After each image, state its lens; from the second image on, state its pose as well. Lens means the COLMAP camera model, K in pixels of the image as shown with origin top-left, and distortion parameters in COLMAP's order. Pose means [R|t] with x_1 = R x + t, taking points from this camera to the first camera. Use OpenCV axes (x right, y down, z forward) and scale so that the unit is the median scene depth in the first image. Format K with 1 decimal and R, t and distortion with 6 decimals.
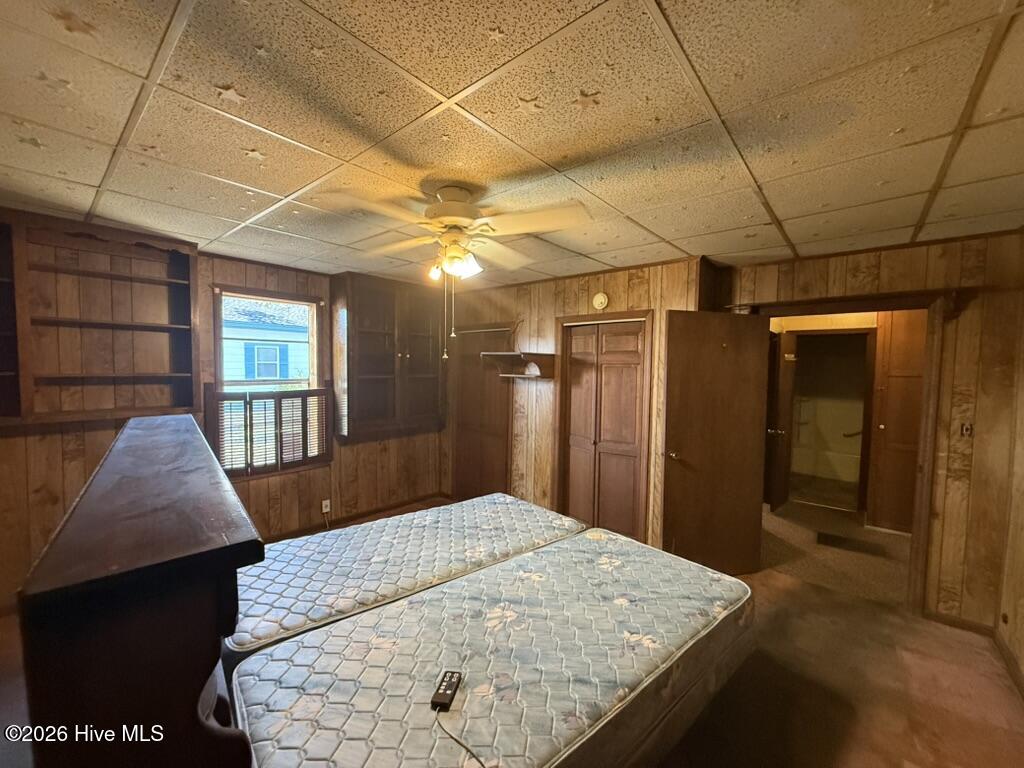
lens RADIAL K [[408.6, 0, 509.0], [0, 408.6, 384.9], [0, 0, 1]] dist [0.000020, 0.000045]
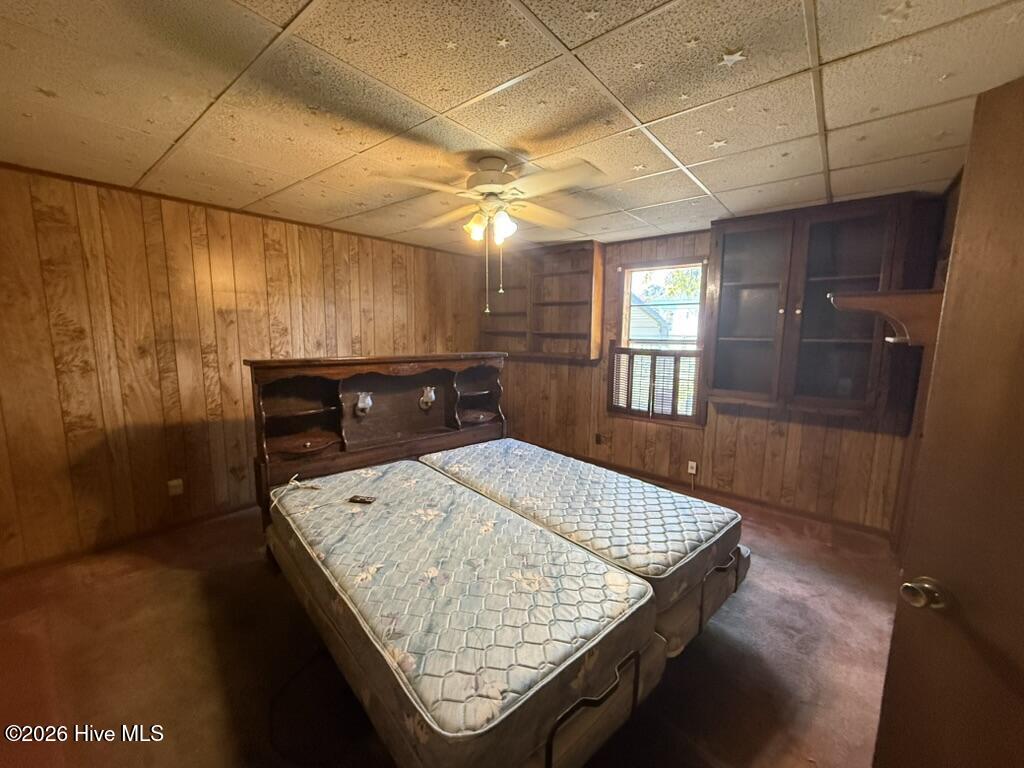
lens RADIAL K [[408.6, 0, 509.0], [0, 408.6, 384.9], [0, 0, 1]] dist [0.000020, 0.000045]
pose [[0.023290, 0.123199, -0.992109, 0.630960], [-0.055854, 0.990988, 0.121749, -0.002694], [0.998167, 0.052578, 0.029961, 0.624488]]
